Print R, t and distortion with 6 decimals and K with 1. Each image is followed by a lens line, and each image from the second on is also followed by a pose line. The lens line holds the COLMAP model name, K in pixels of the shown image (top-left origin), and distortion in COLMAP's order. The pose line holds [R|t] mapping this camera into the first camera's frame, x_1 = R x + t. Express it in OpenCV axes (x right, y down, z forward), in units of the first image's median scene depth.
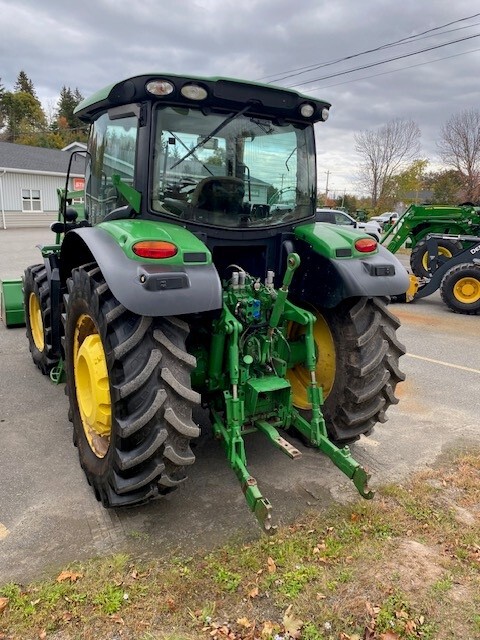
lens RADIAL K [[494.9, 0, 237.7], [0, 494.9, 321.2], [0, 0, 1]] dist [0.049408, -0.059827]
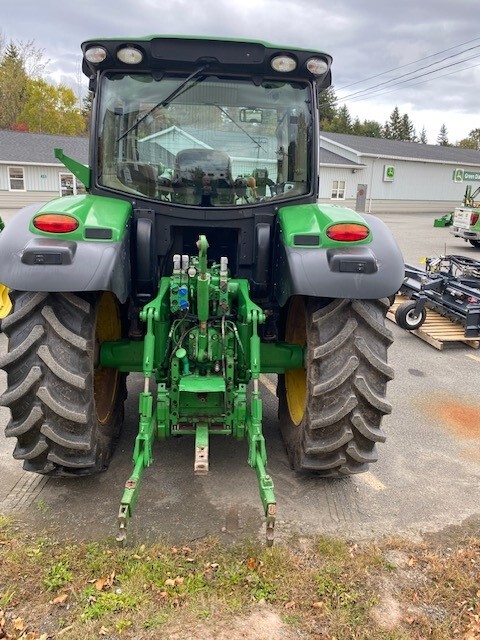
lens RADIAL K [[494.9, 0, 240.1], [0, 494.9, 320.4], [0, 0, 1]] dist [0.049408, -0.059827]
pose [[0.883737, 0.123723, -0.451333, 0.515860], [-0.113457, 0.992291, 0.049858, -0.038452], [0.454023, 0.007145, 0.890961, 0.246782]]
